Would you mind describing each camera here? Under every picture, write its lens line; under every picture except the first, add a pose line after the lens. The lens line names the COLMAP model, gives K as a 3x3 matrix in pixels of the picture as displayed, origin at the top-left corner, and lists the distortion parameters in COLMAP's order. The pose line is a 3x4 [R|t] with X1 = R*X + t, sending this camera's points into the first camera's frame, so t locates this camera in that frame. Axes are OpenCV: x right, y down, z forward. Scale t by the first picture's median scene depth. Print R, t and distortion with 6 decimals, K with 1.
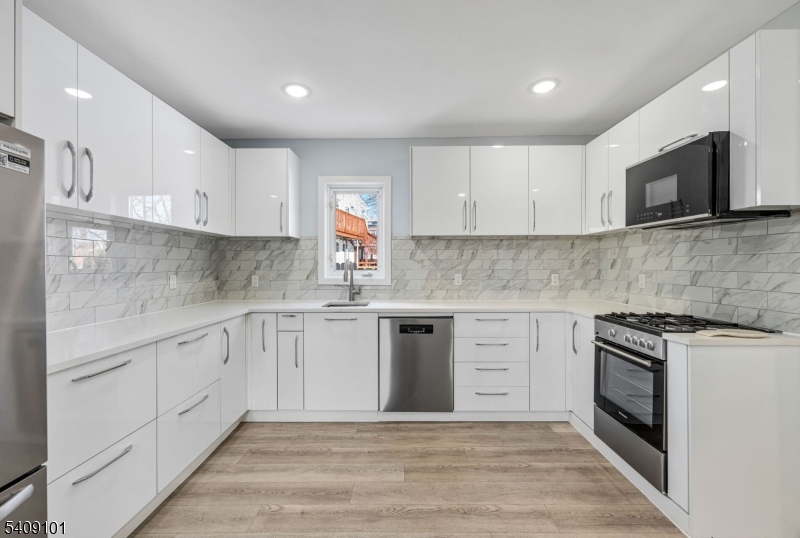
lens RADIAL K [[322.5, 0, 397.2], [0, 322.5, 266.1], [0, 0, 1]] dist [-0.000018, 0.000028]
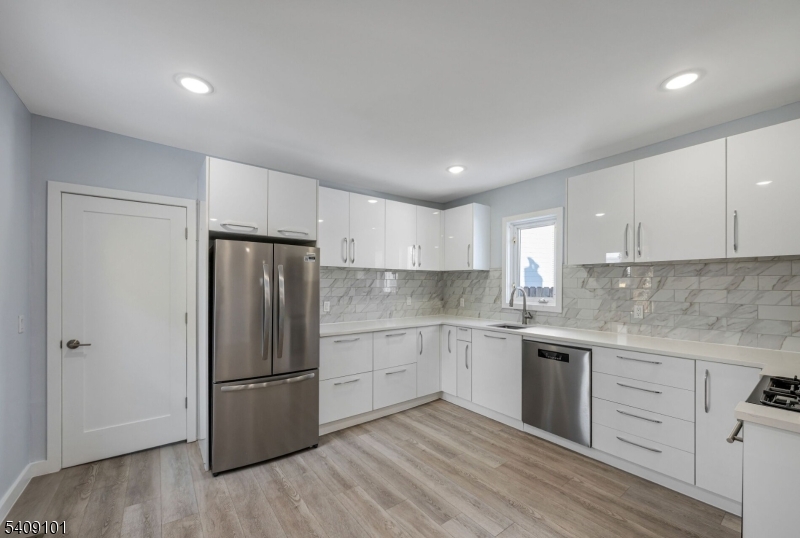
lens RADIAL K [[322.2, 0, 400.0], [0, 322.2, 282.1], [0, 0, 1]] dist [-0.000038, -0.000053]
pose [[0.614406, -0.002438, -0.788986, 0.575027], [-0.003603, 0.999976, -0.005896, -0.037463], [0.788982, 0.006465, 0.614382, -0.049348]]
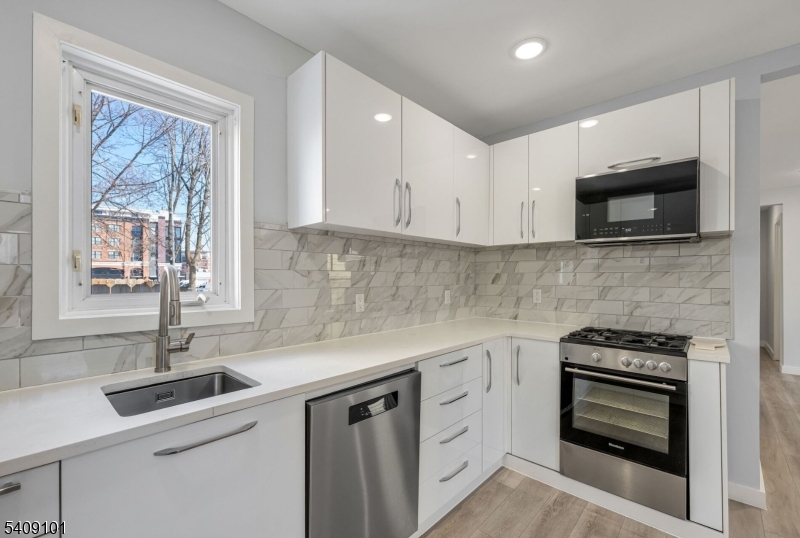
lens RADIAL K [[344.5, 0, 400.0], [0, 344.5, 277.4], [0, 0, 1]] dist [0.000210, -0.000065]
pose [[0.663113, 0.003244, 0.748512, -0.316055], [-0.002210, 0.999995, -0.002376, -0.008233], [-0.748516, -0.000079, 0.663116, 0.592517]]
